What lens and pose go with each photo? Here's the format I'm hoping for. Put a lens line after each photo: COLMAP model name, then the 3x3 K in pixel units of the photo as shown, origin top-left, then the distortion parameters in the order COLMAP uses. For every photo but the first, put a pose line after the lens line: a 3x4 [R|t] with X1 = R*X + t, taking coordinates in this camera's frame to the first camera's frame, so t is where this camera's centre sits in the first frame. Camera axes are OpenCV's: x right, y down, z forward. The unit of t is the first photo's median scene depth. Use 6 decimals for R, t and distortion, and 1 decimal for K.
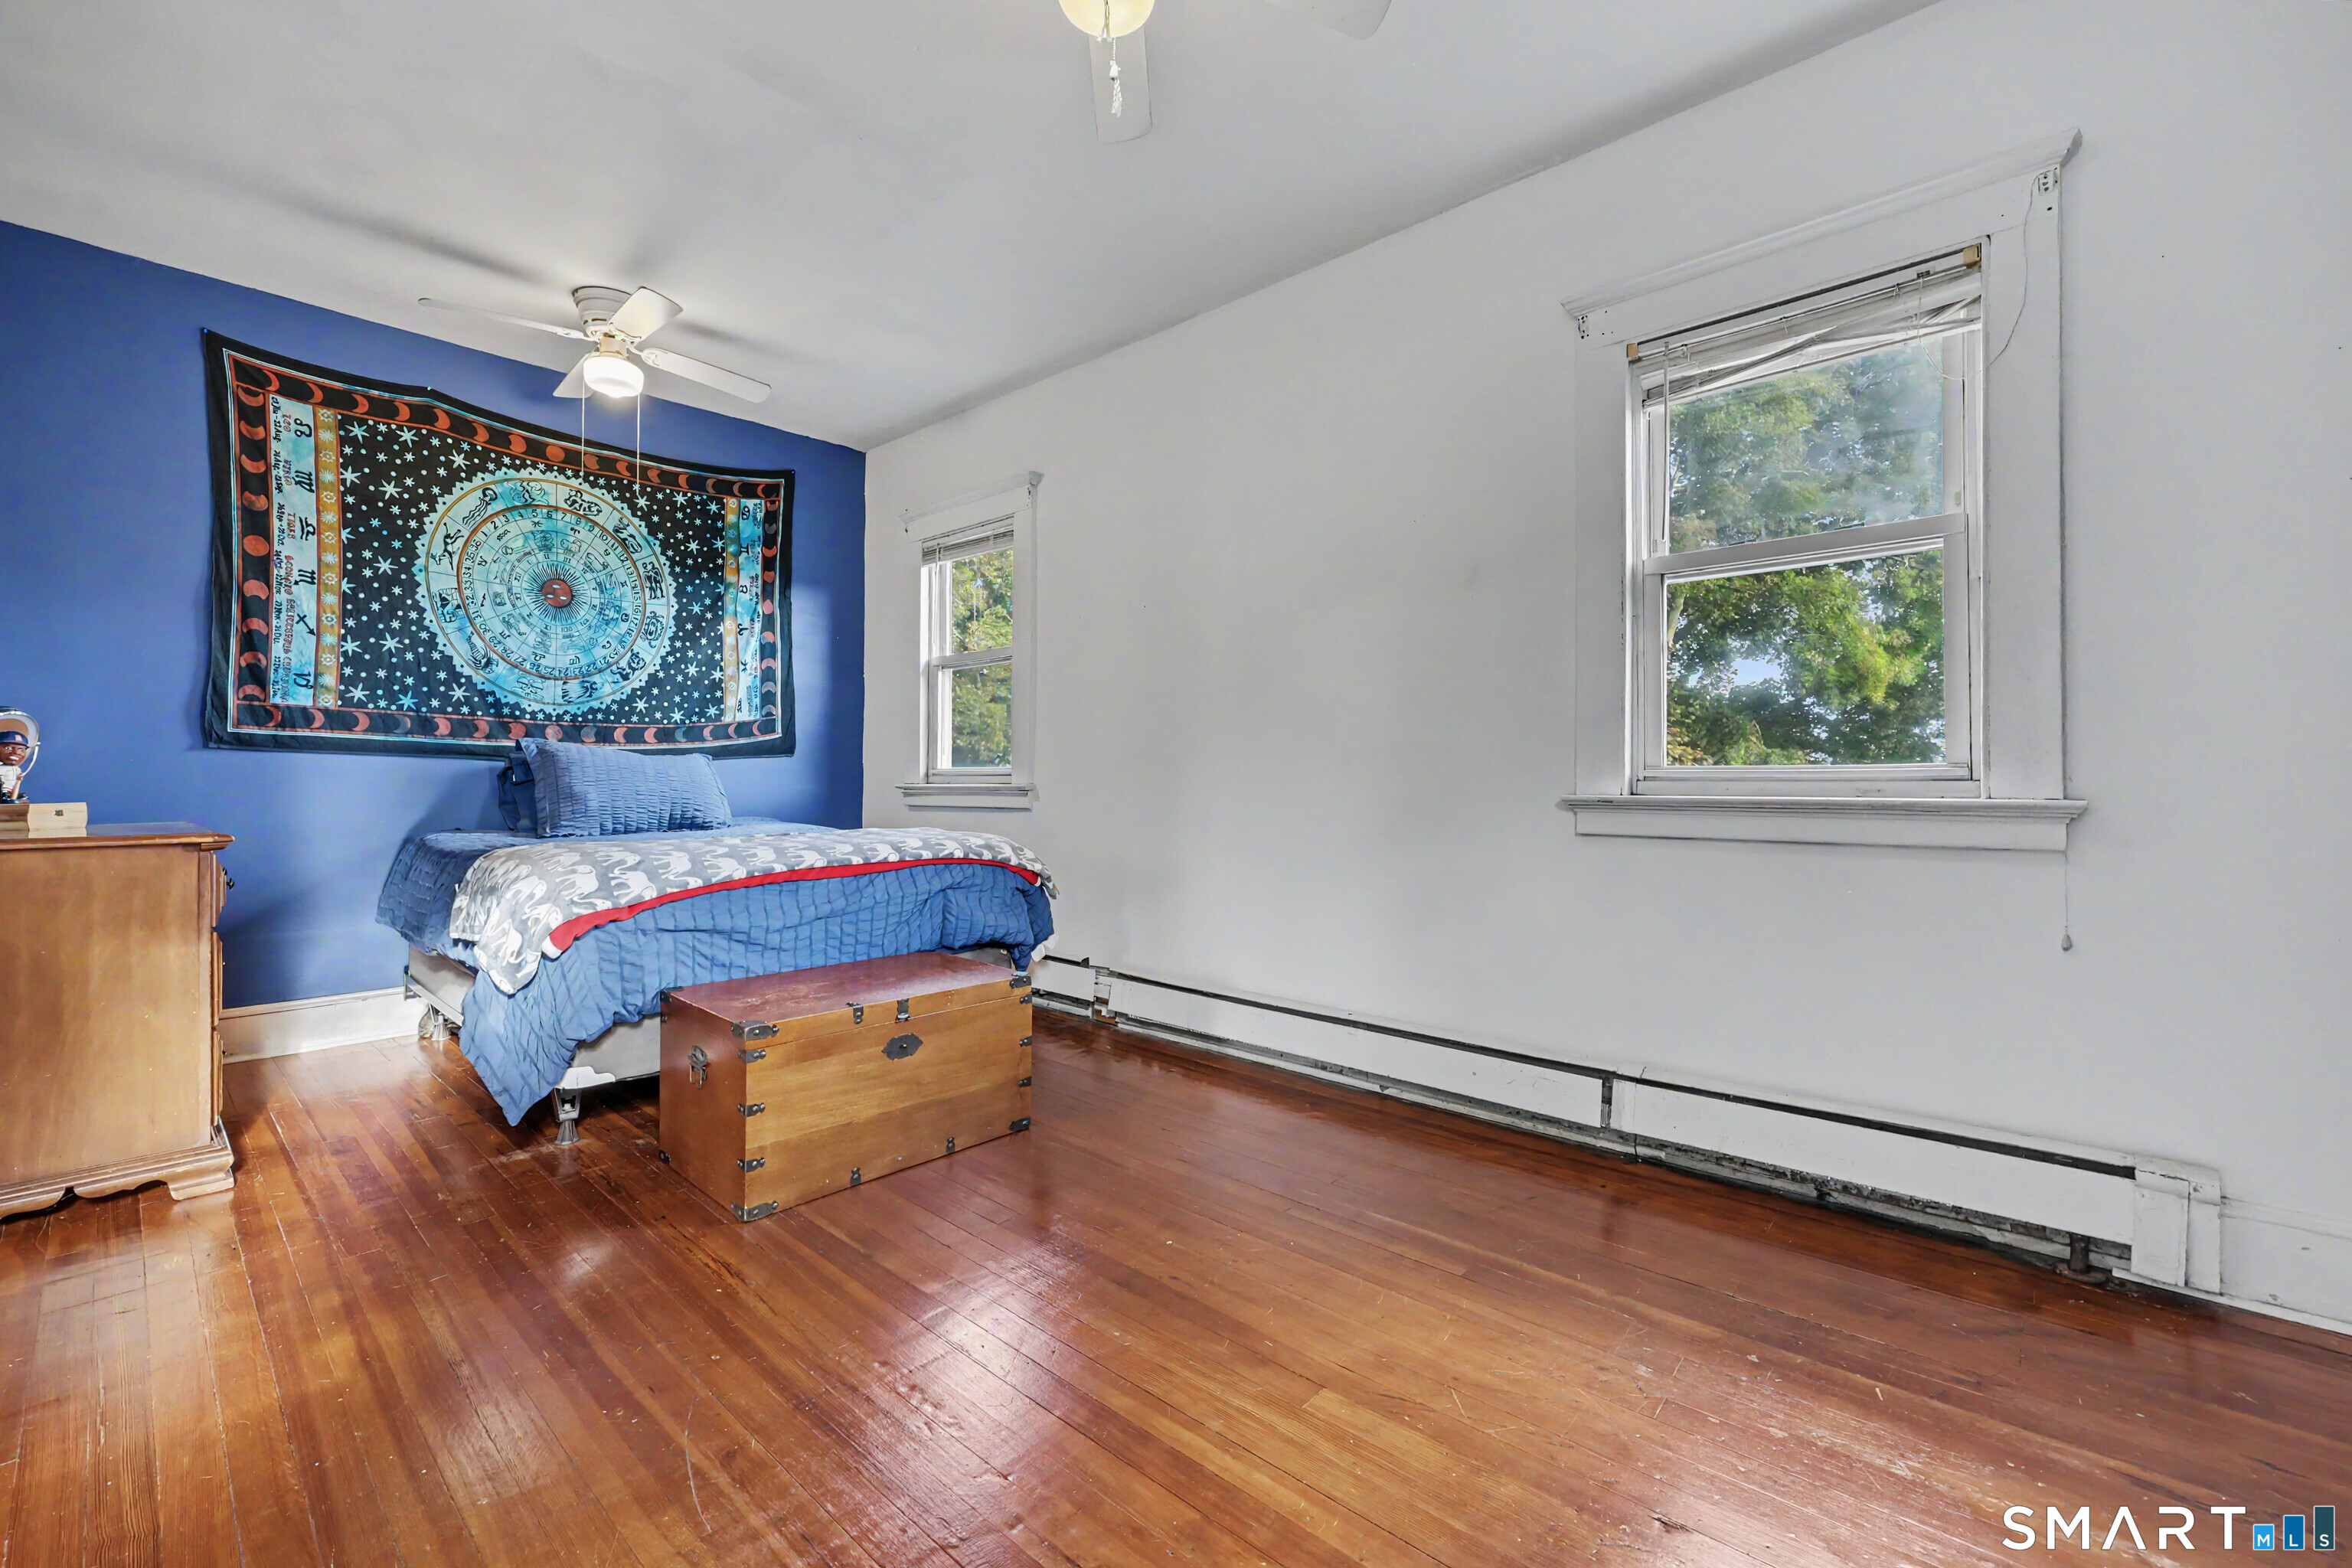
lens RADIAL K [[962.3, 0, 1178.2], [0, 962.3, 782.7], [0, 0, 1]] dist [-0.001117, -0.000159]
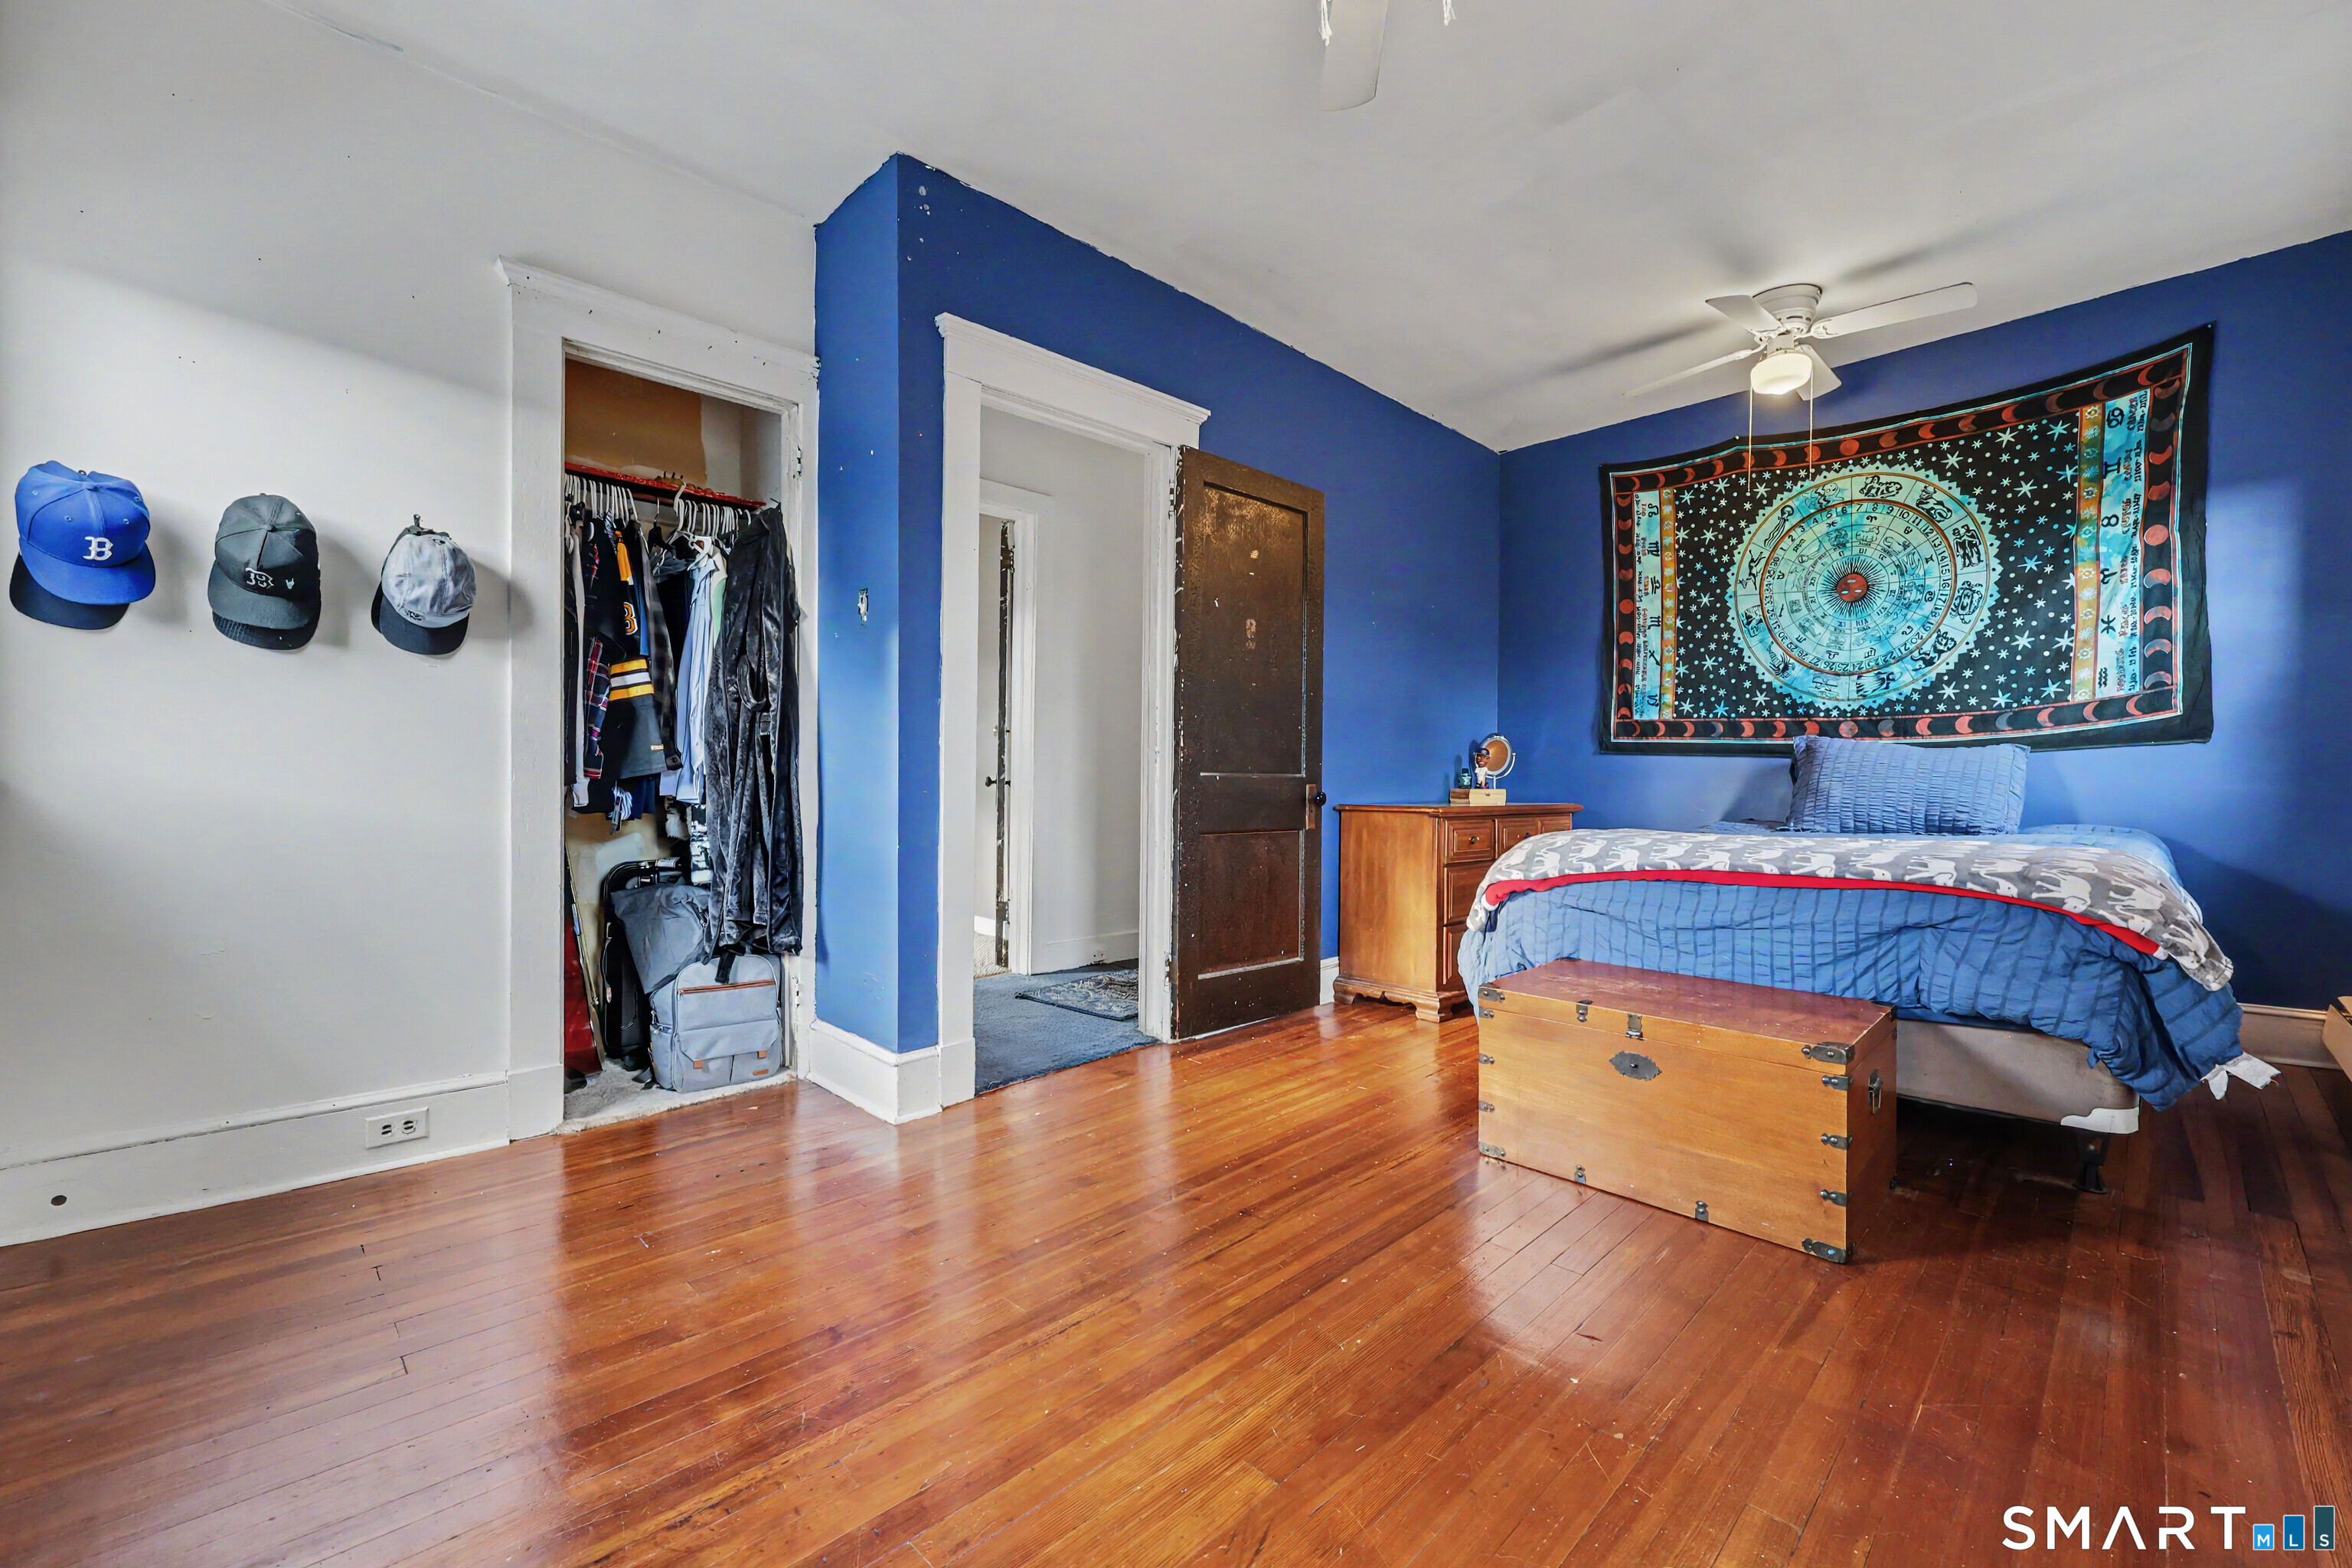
lens RADIAL K [[962.3, 0, 1178.2], [0, 962.3, 782.7], [0, 0, 1]] dist [-0.001117, -0.000159]
pose [[-0.061358, 0.006687, -0.998093, 0.395036], [-0.004992, 0.999963, 0.007006, 0.000461], [0.998103, 0.005412, -0.061323, 0.377332]]
